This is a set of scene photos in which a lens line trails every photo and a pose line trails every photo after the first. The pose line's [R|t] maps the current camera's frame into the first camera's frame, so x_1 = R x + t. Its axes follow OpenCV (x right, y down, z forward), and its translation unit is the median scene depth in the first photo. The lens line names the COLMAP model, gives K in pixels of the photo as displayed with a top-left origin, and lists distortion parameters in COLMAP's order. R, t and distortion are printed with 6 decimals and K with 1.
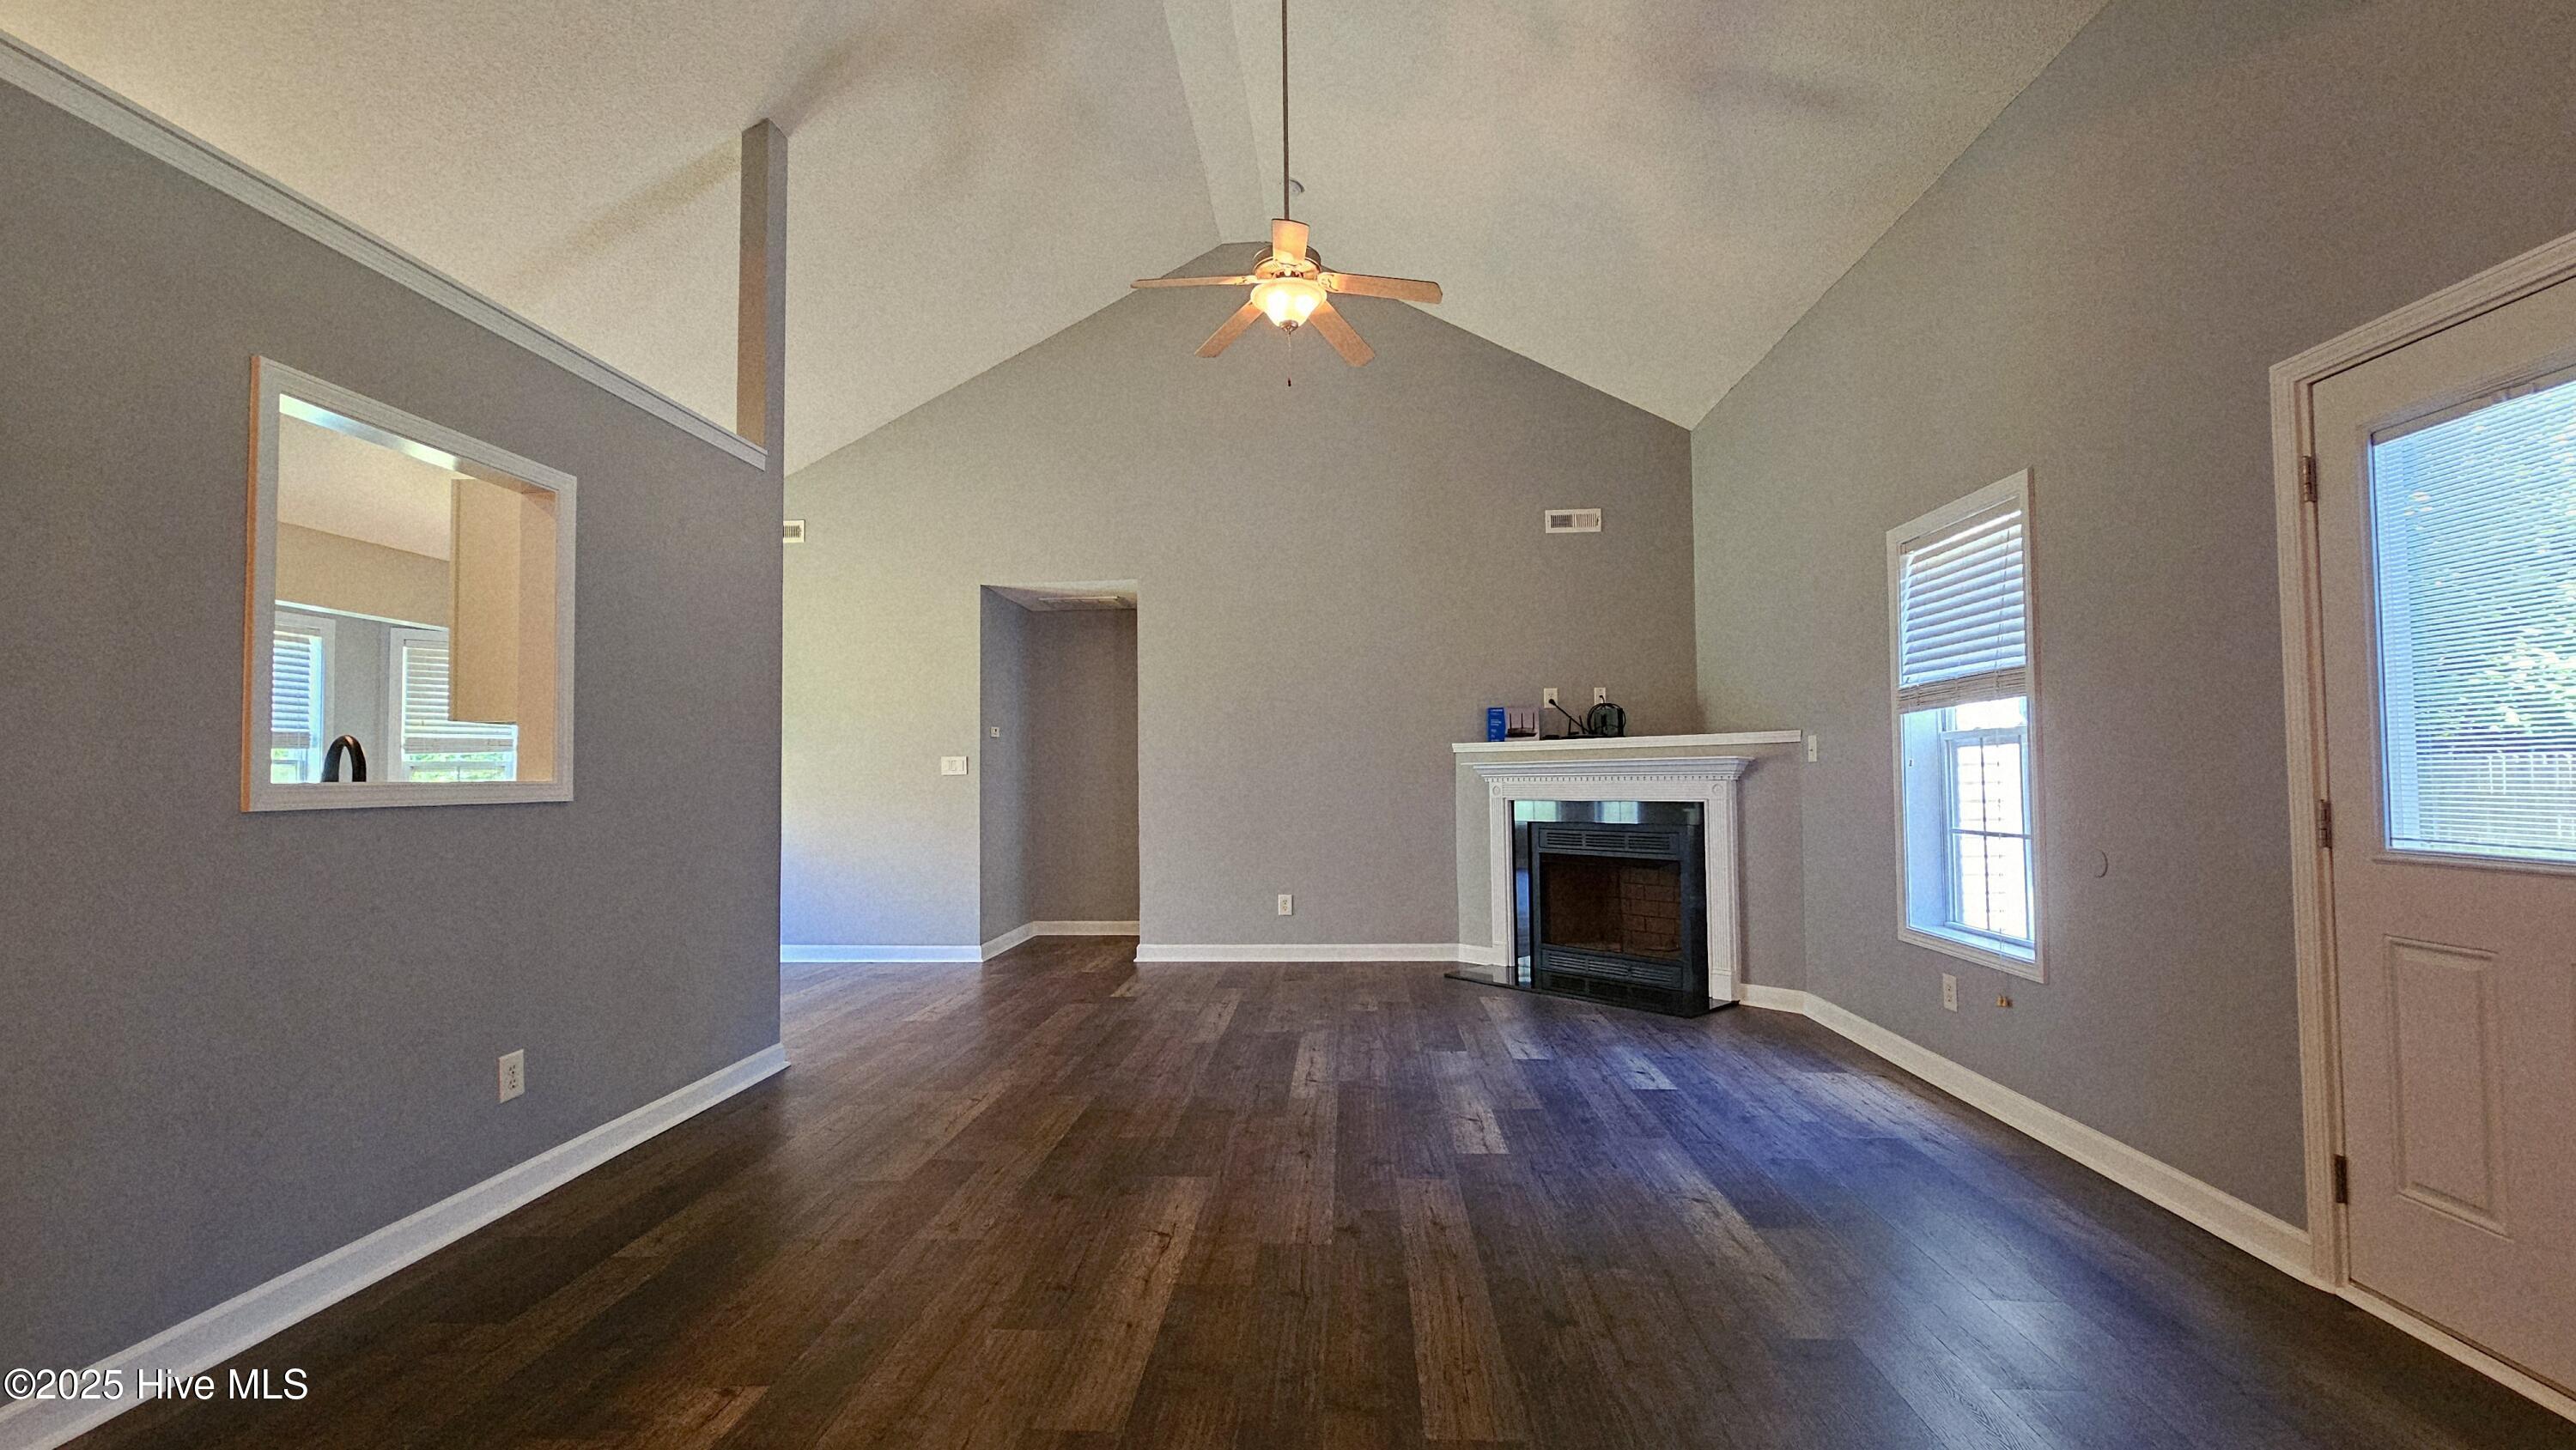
lens RADIAL K [[1050.3, 0, 1284.1], [0, 1050.3, 741.1], [0, 0, 1]] dist [0.002291, 0.000801]
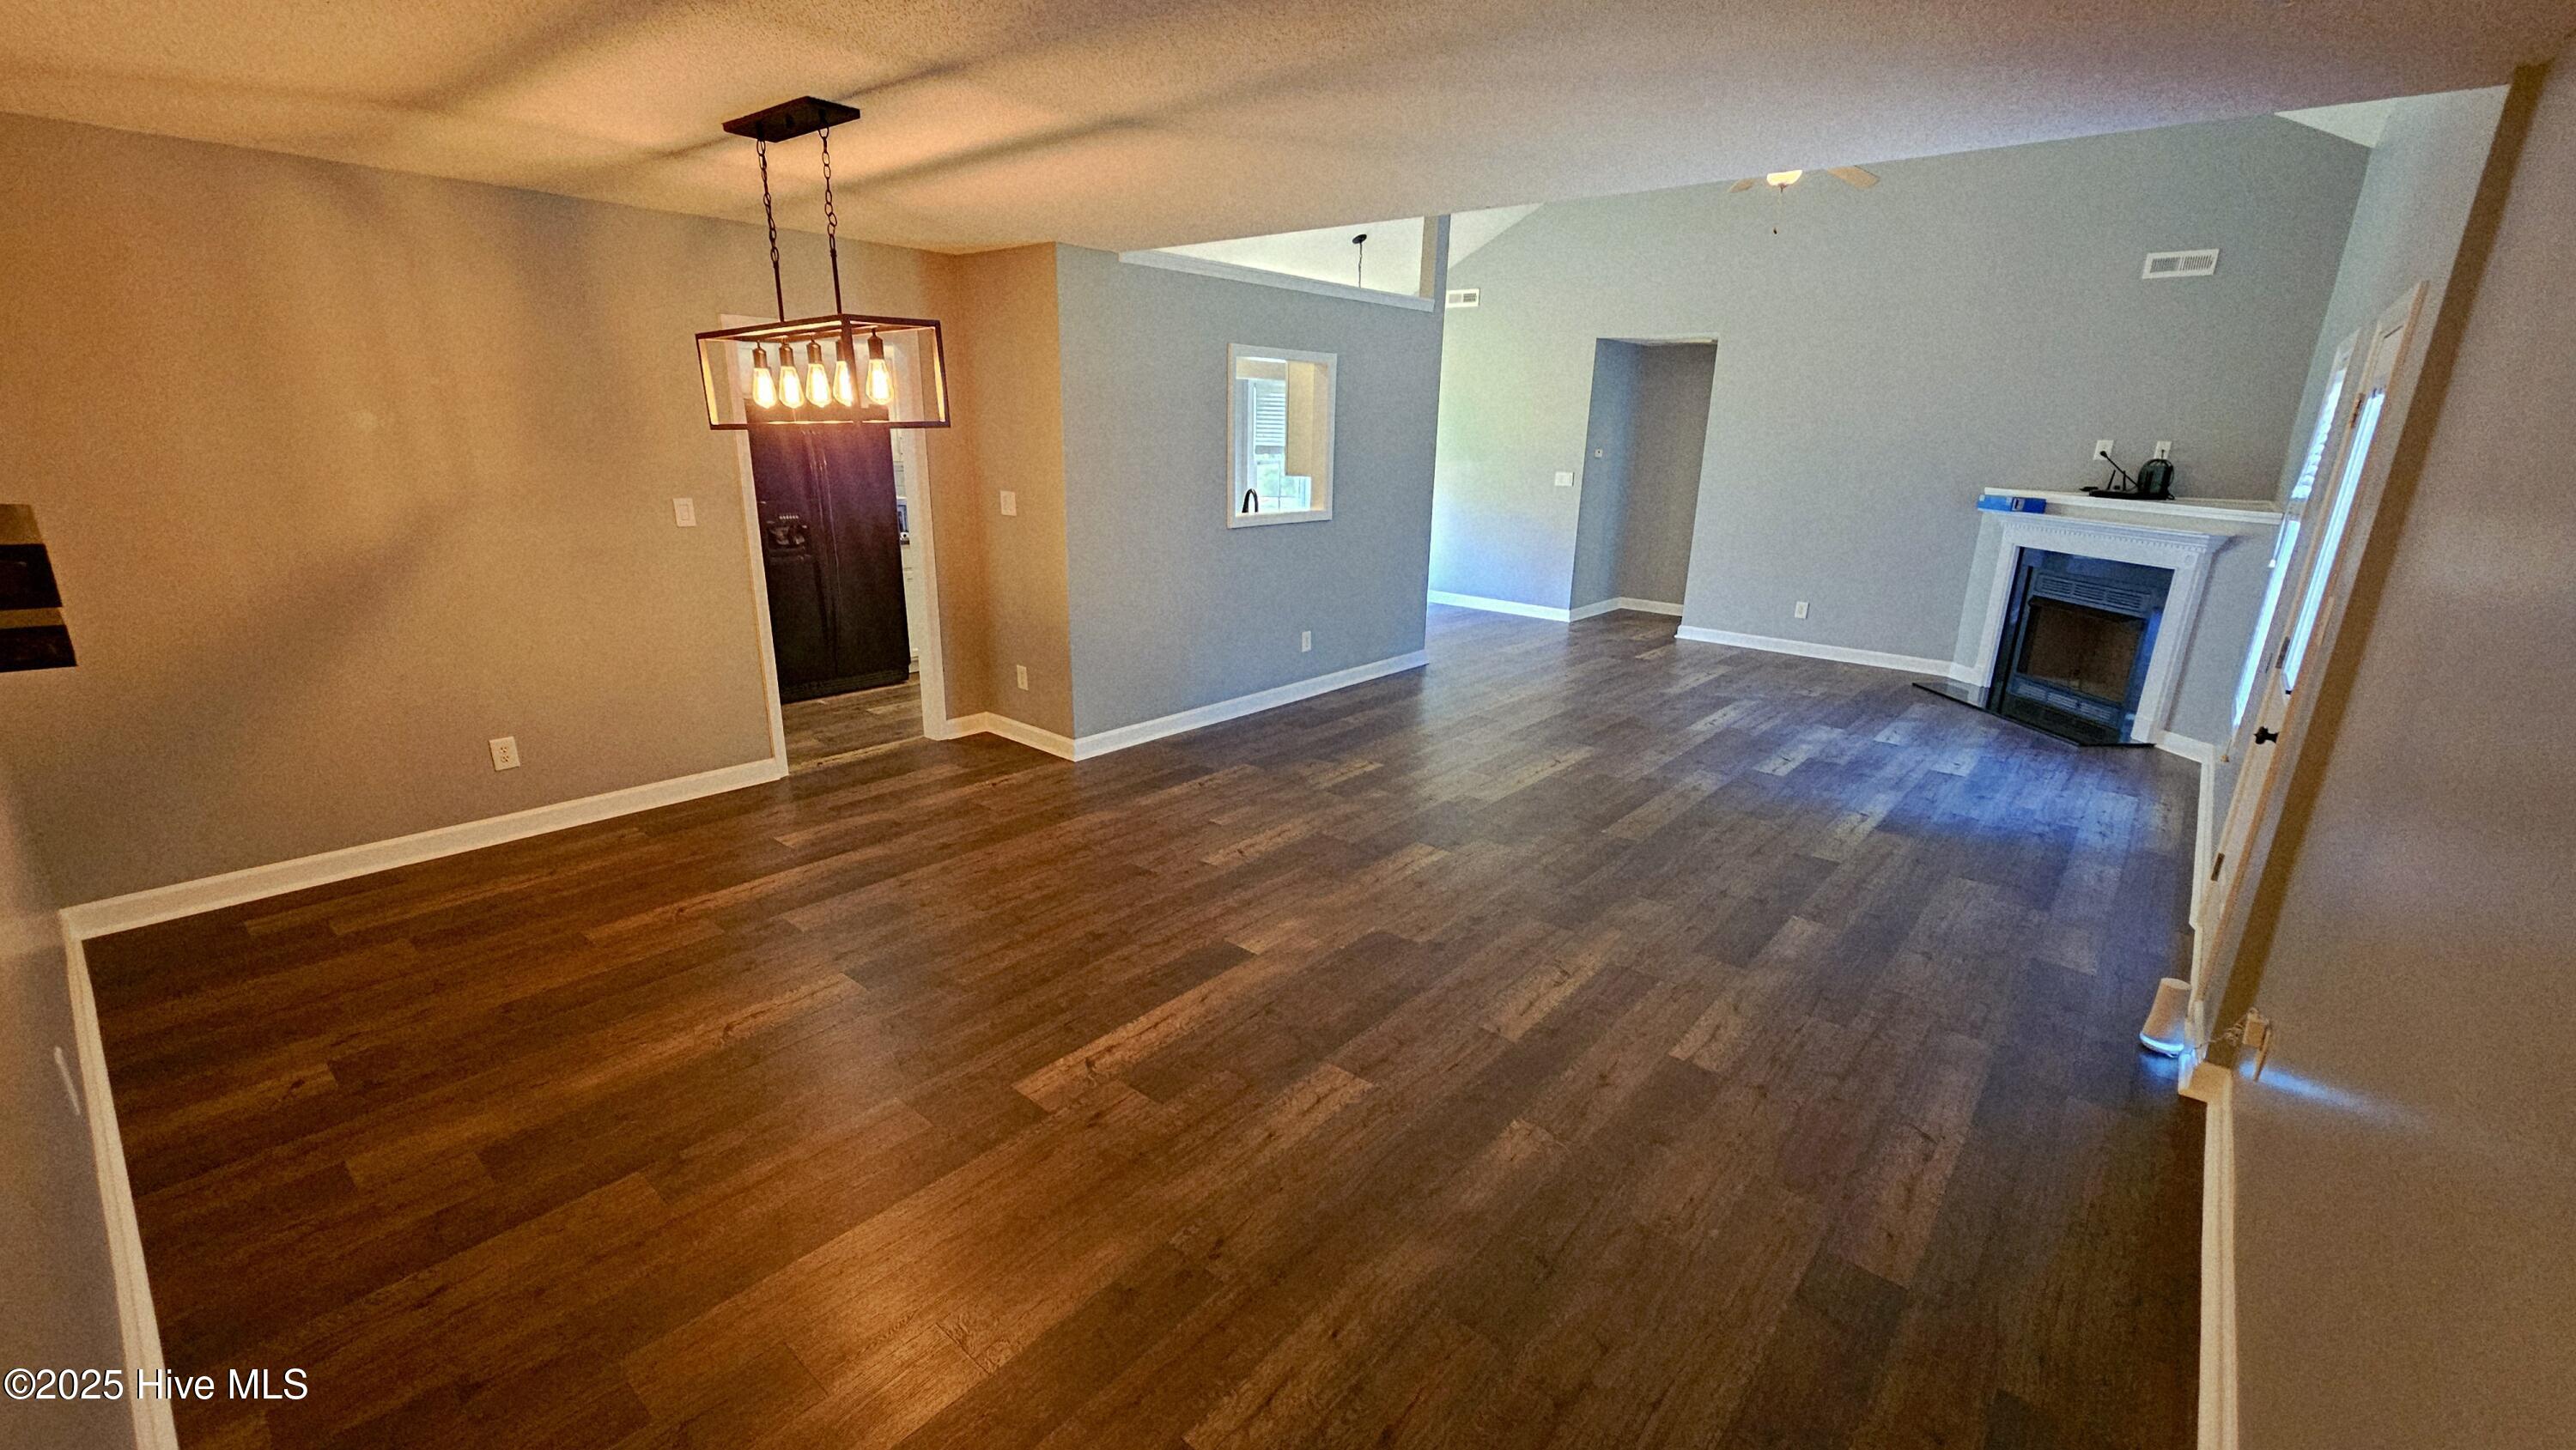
lens RADIAL K [[1050.3, 0, 1296.9], [0, 1050.3, 736.7], [0, 0, 1]] dist [0.002291, 0.000801]
pose [[0.804360, 0.199413, -0.559678, 0.427203], [-0.012514, 0.947470, 0.319599, -0.162324], [0.594010, -0.250069, 0.764603, -0.608999]]
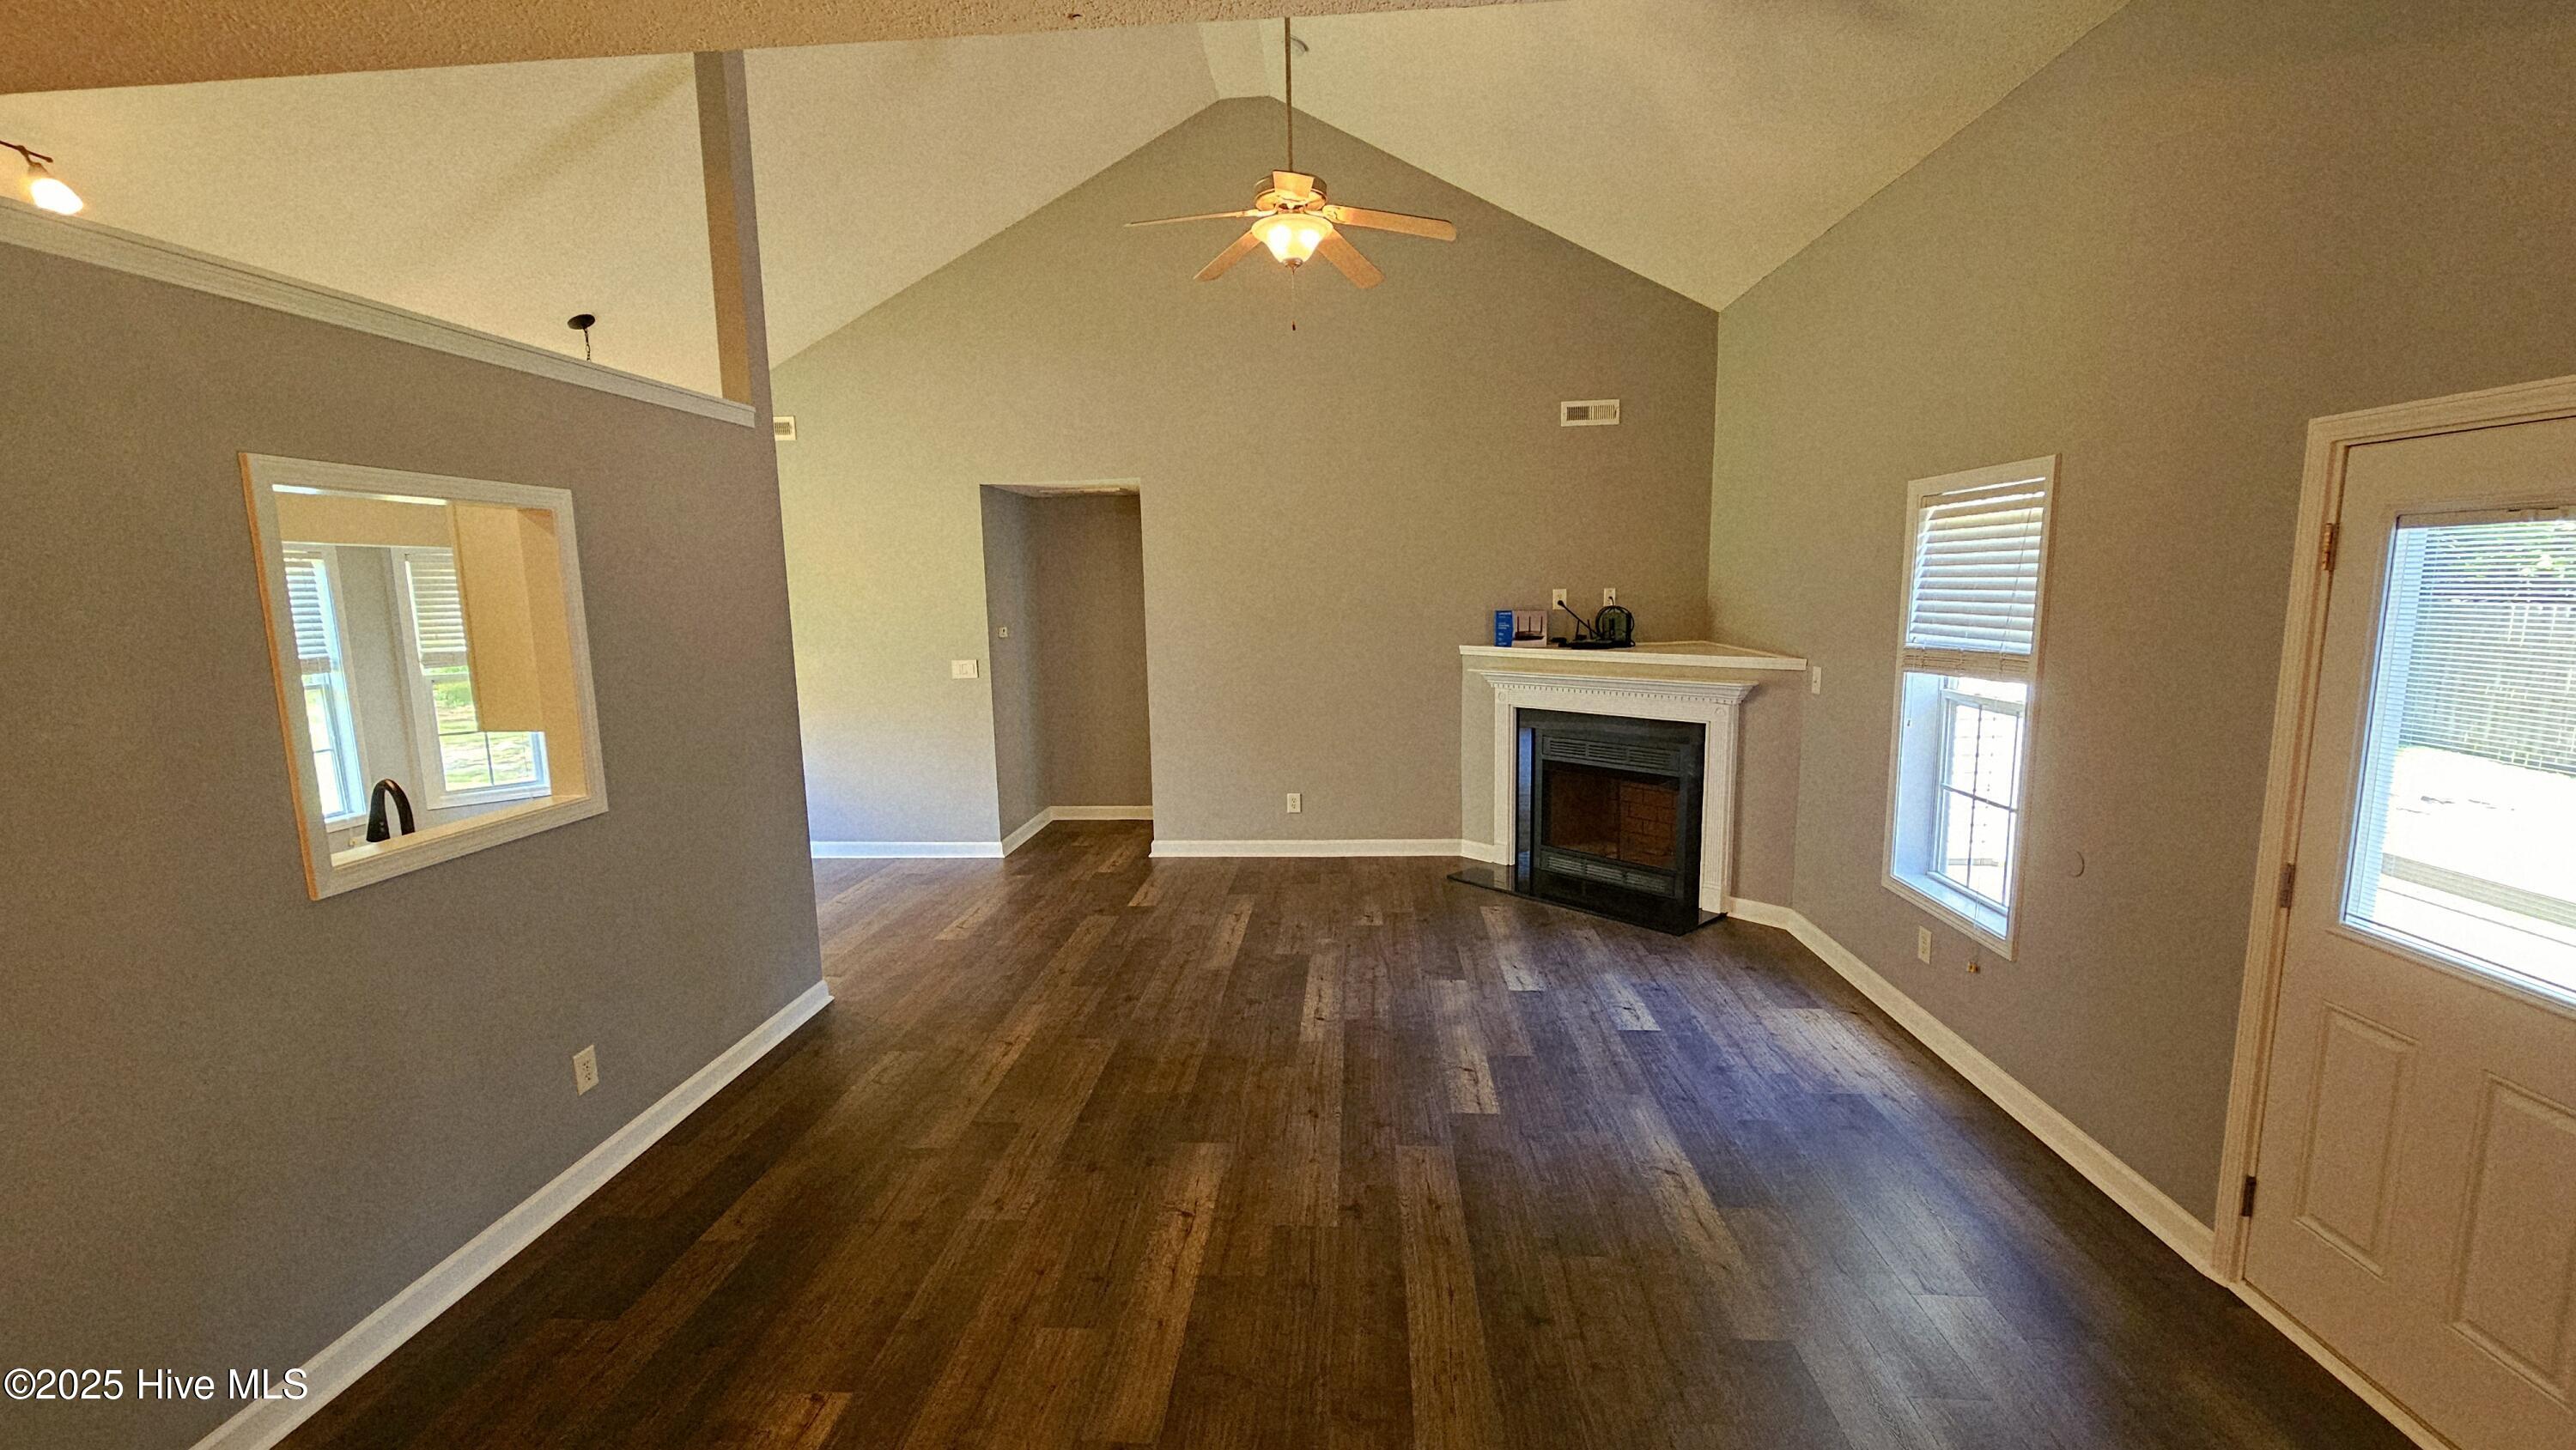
lens RADIAL K [[1050.3, 0, 1284.4], [0, 1050.3, 740.2], [0, 0, 1]] dist [0.002291, 0.000801]
pose [[0.999927, -0.008163, -0.008891, 0.002133], [0.009636, 0.983467, 0.180830, -0.156197], [0.007268, -0.180903, 0.983474, -0.005036]]
